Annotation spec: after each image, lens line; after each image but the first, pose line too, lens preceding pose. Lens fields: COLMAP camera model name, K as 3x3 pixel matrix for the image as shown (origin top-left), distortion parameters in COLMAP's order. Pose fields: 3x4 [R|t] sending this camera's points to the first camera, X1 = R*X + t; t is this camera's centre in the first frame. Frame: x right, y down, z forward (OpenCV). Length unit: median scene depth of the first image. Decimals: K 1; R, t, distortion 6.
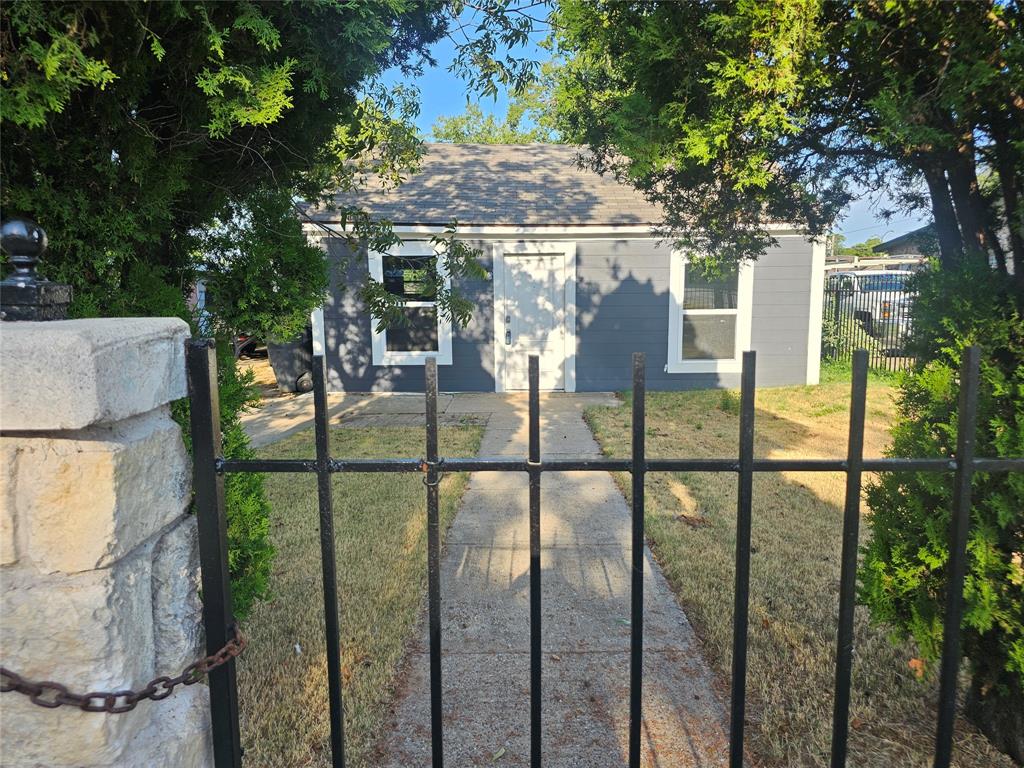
lens RADIAL K [[683.6, 0, 512.0], [0, 683.6, 384.0], [0, 0, 1]] dist [0.048692, -0.062822]
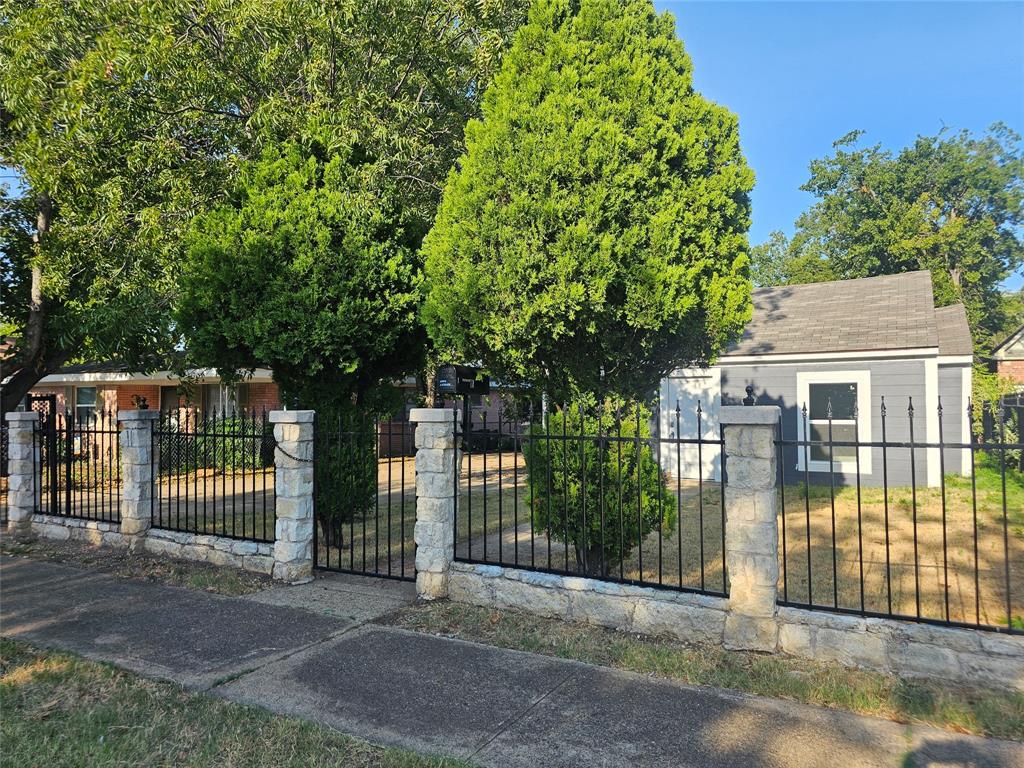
lens RADIAL K [[683.6, 0, 512.0], [0, 683.6, 384.0], [0, 0, 1]] dist [0.048692, -0.062822]
pose [[0.874833, -0.011222, -0.484294, 0.376490], [-0.066360, 0.987531, -0.142755, 0.039873], [0.479857, 0.157025, 0.863180, -0.330074]]
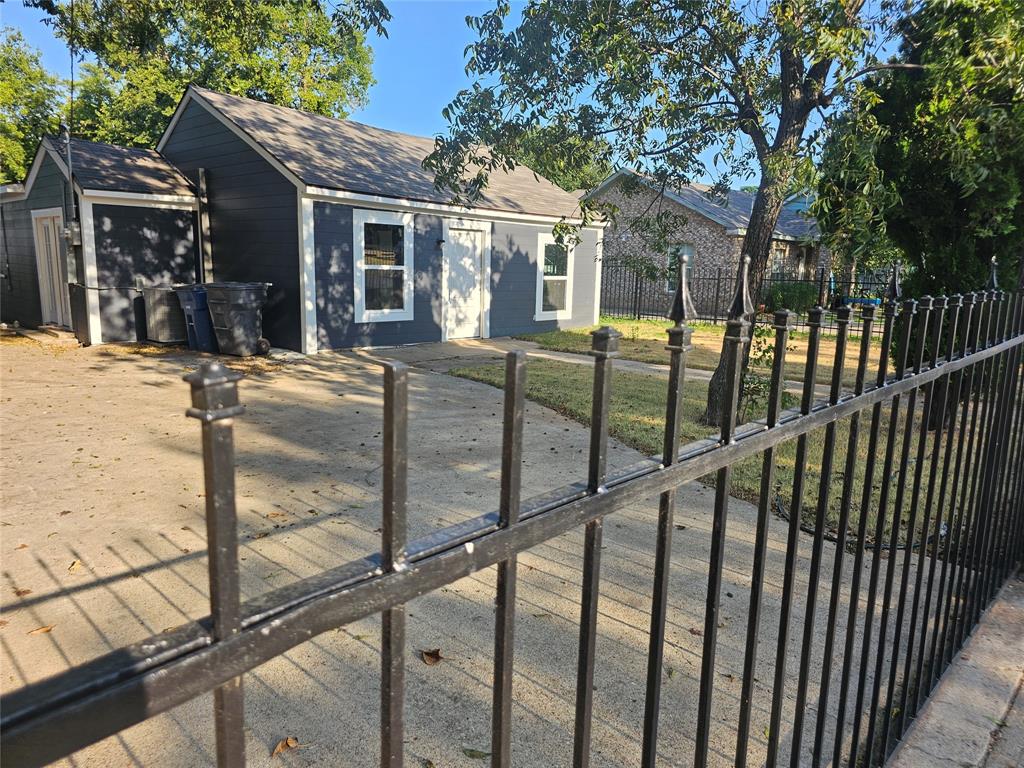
lens RADIAL K [[683.6, 0, 512.0], [0, 683.6, 384.0], [0, 0, 1]] dist [0.048692, -0.062822]
pose [[0.692417, -0.100816, 0.714419, -0.828718], [0.061908, 0.994839, 0.080386, -0.002716], [-0.718837, -0.011433, 0.695085, 0.057998]]
